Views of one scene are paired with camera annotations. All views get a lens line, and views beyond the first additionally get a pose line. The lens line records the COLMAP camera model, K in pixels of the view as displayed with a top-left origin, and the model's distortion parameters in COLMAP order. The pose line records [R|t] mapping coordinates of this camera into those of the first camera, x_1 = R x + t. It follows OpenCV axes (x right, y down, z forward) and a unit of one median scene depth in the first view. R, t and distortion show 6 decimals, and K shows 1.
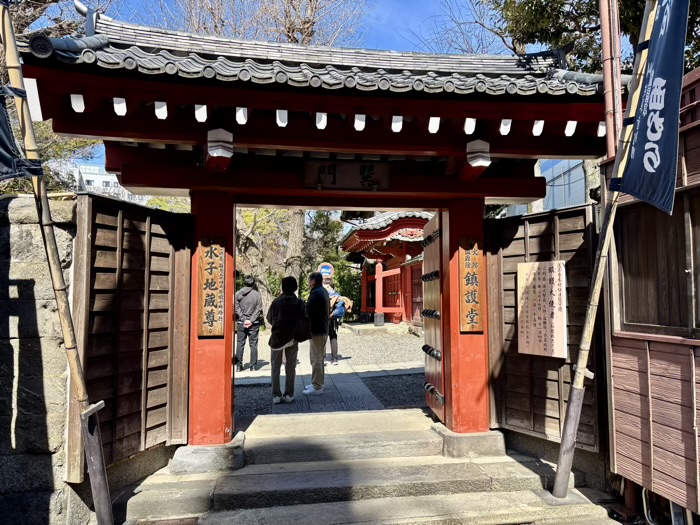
lens RADIAL K [[521.3, 0, 349.7], [0, 521.3, 268.7], [0, 0, 1]] dist [0.031220, -0.024568]
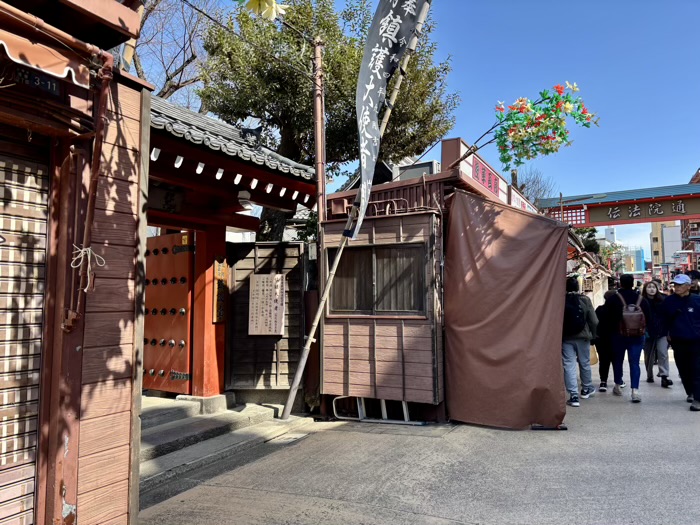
lens RADIAL K [[521.3, 0, 348.5], [0, 521.3, 257.8], [0, 0, 1]] dist [0.031220, -0.024568]
pose [[0.617795, 0.064580, 0.783683, -0.788513], [-0.038662, 0.997911, -0.051755, 0.010462], [-0.785388, 0.001676, 0.619001, -0.159412]]
